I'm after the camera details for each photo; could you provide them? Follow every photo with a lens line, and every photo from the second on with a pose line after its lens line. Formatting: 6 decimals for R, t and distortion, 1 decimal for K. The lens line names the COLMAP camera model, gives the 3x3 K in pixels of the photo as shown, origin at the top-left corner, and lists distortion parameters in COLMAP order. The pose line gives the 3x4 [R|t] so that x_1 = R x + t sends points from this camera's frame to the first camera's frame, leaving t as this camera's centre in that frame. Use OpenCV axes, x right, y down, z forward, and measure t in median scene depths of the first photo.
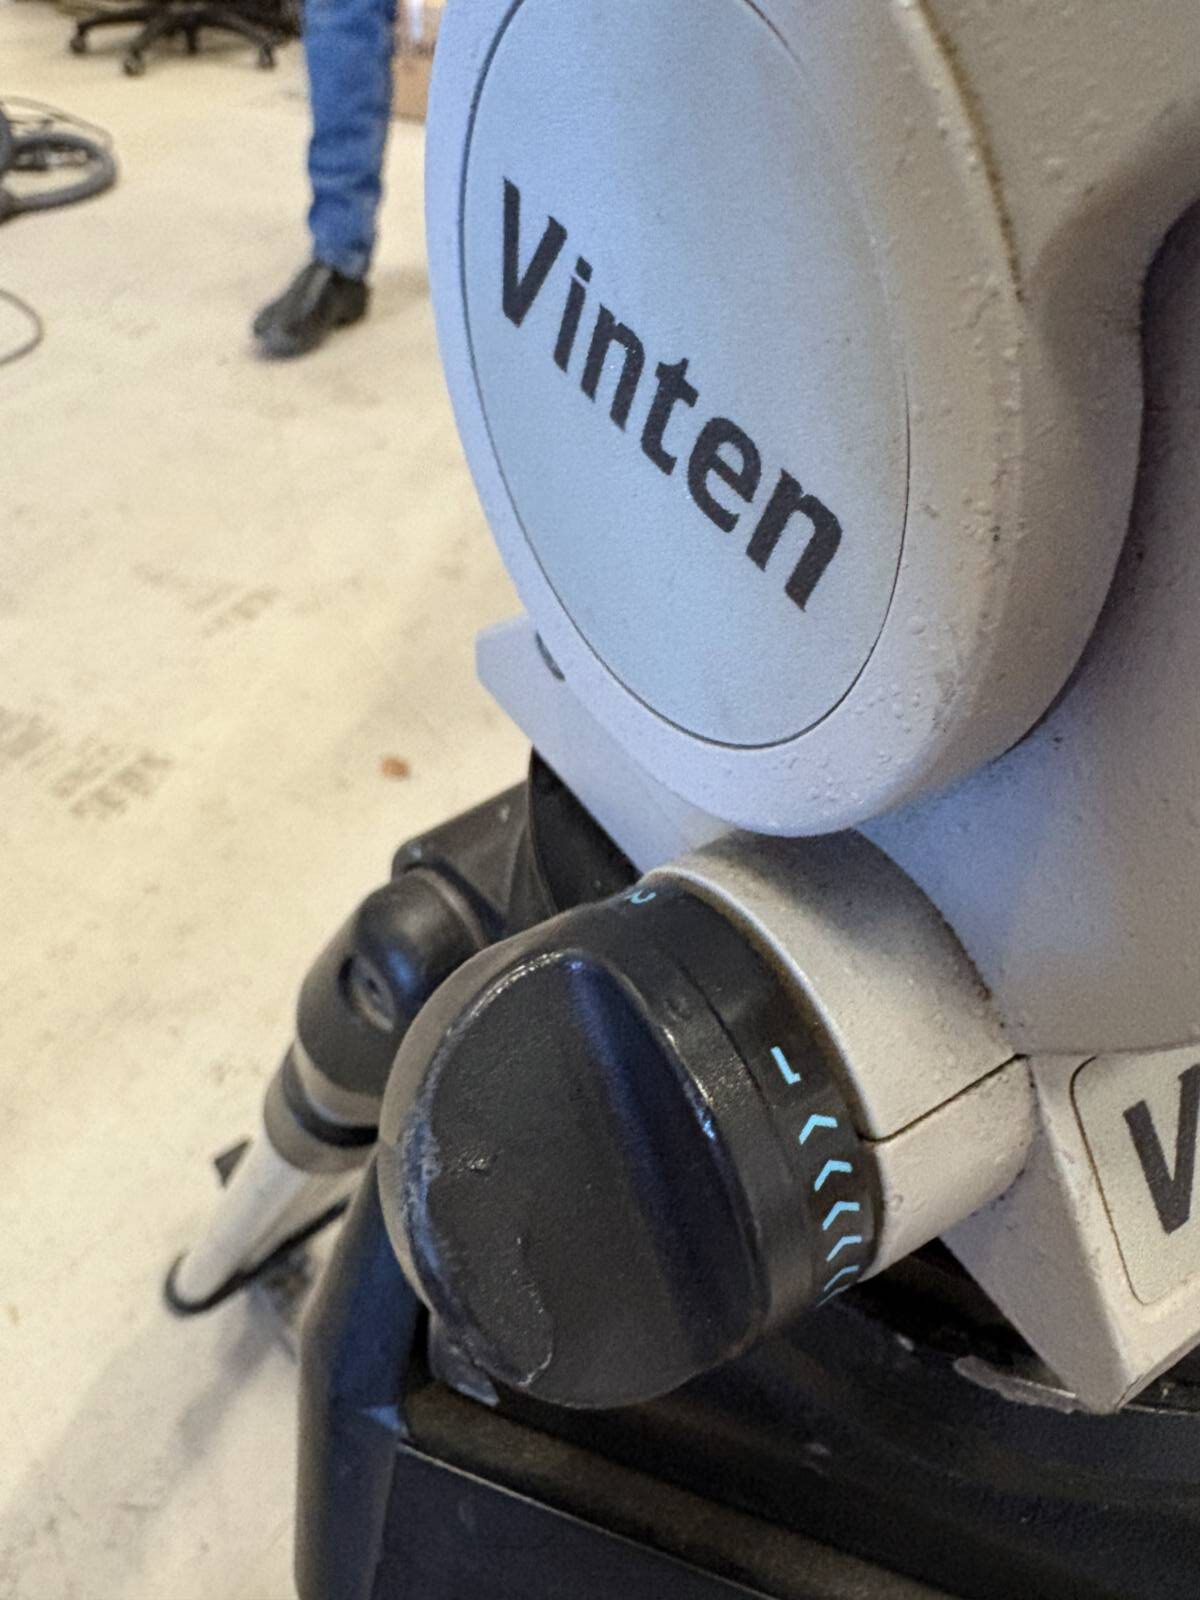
lens RADIAL K [[1243.1, 0, 593.2], [0, 1243.1, 728.6], [0, 0, 1]] dist [0.003036, 0.003352]
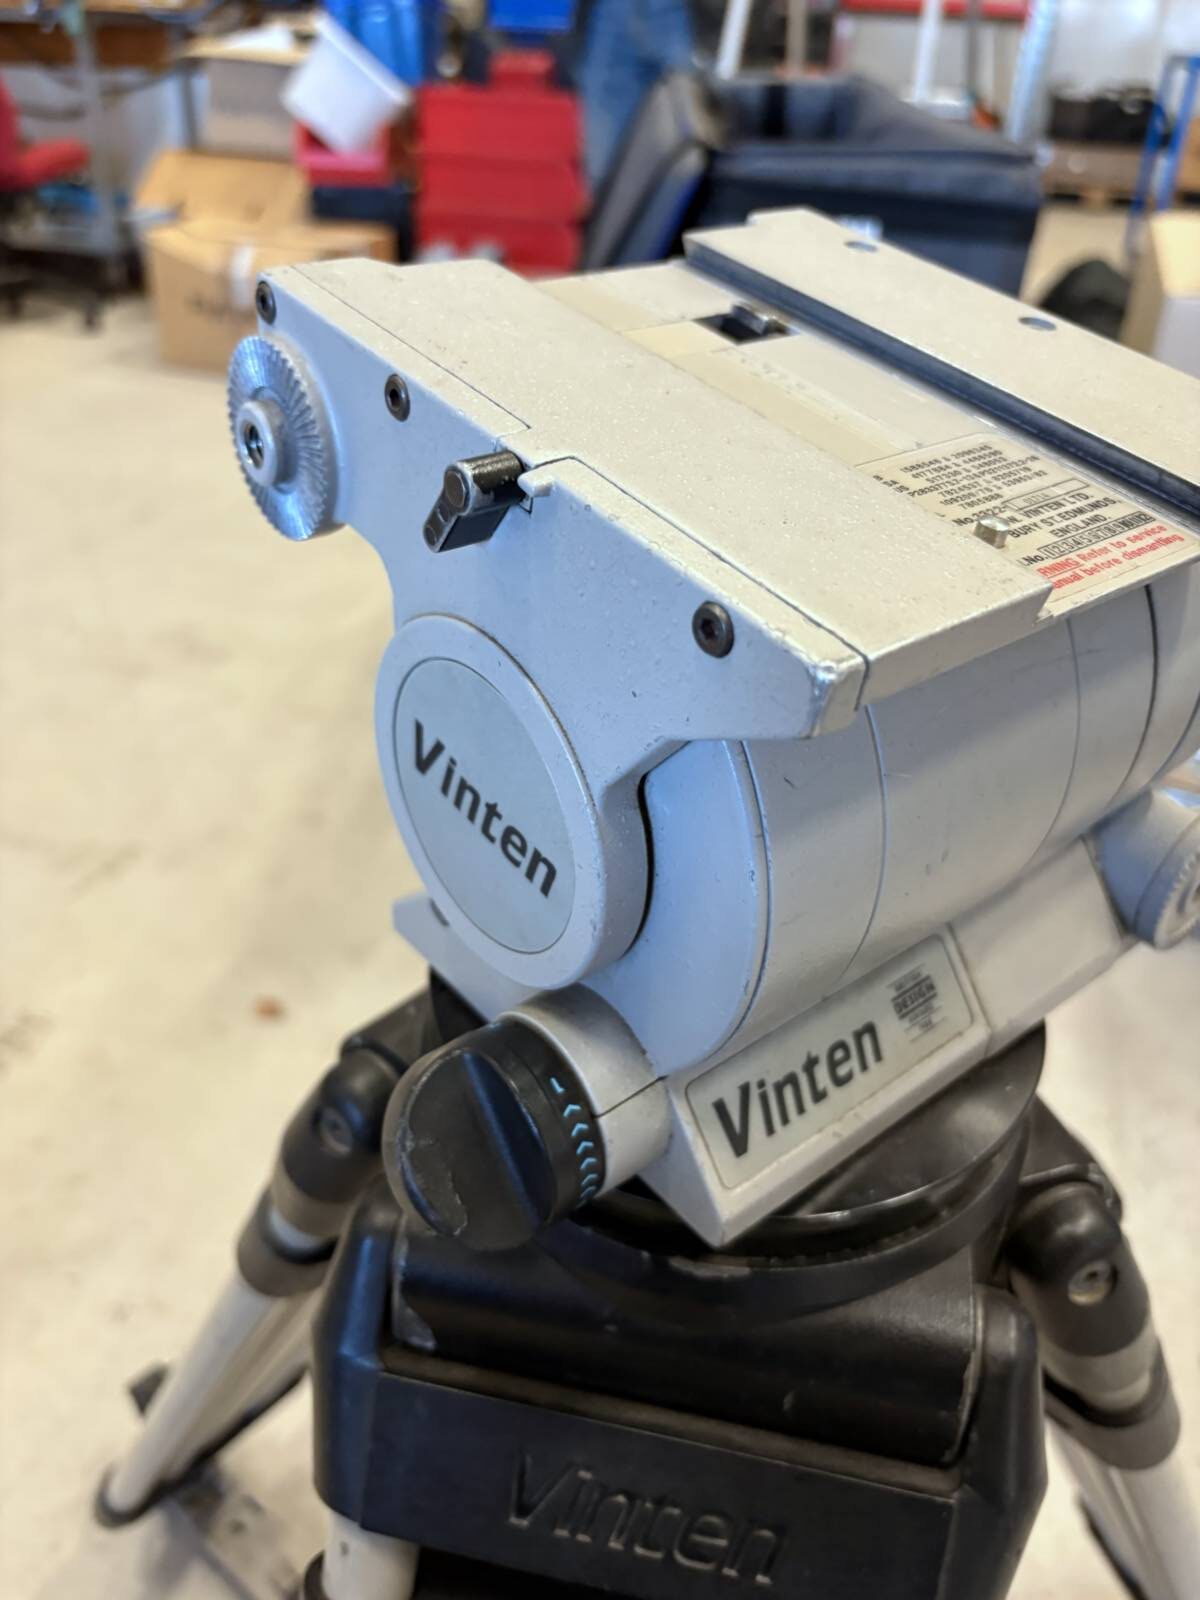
lens RADIAL K [[1291.8, 0, 600.0], [0, 1291.8, 800.0], [0, 0, 1]] dist [0.029880, -0.000982]
pose [[0.991122, -0.060768, 0.118252, -0.024512], [0.074220, 0.990831, -0.112893, 0.011392], [-0.110308, 0.120668, 0.986545, -1.453833]]
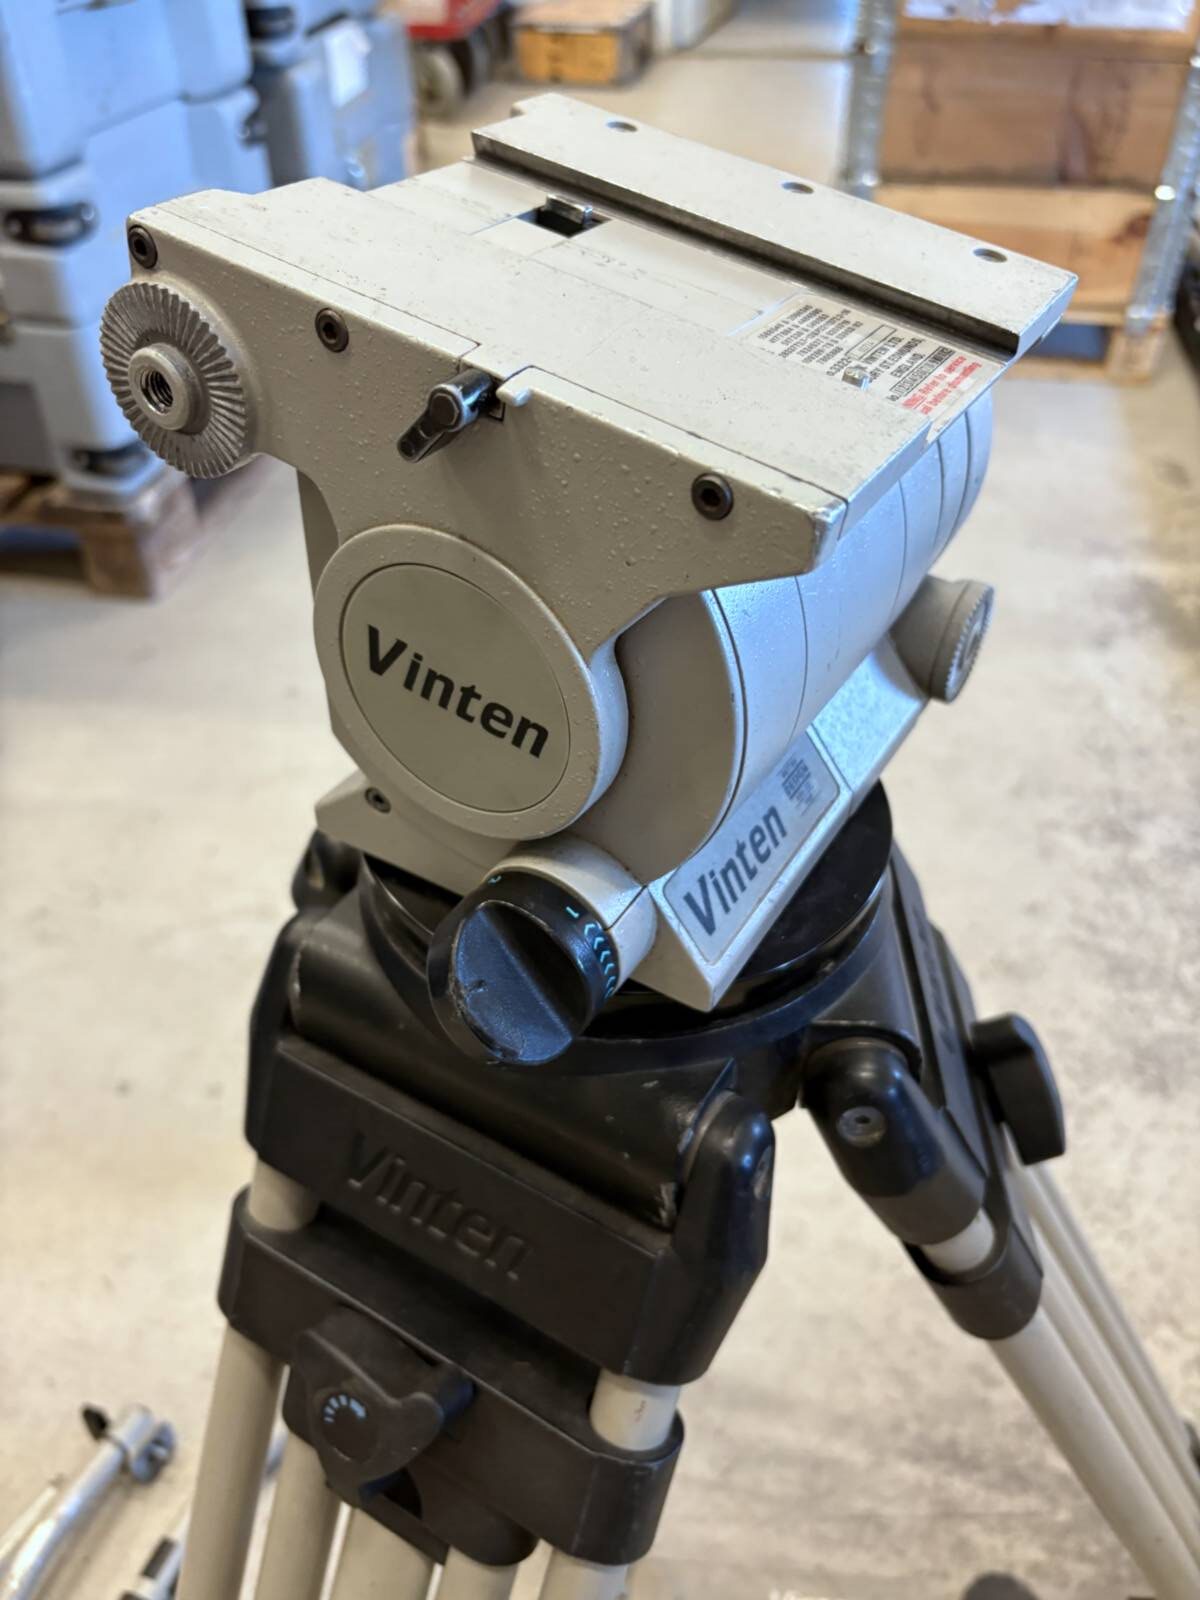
lens RADIAL K [[1246.9, 0, 586.9], [0, 1246.9, 816.5], [0, 0, 1]] dist [0.022041, -0.004876]
pose [[0.889875, -0.292511, 0.350084, -0.702603], [0.292033, 0.954799, 0.055461, -0.079499], [-0.350483, 0.052882, 0.935075, -1.578773]]
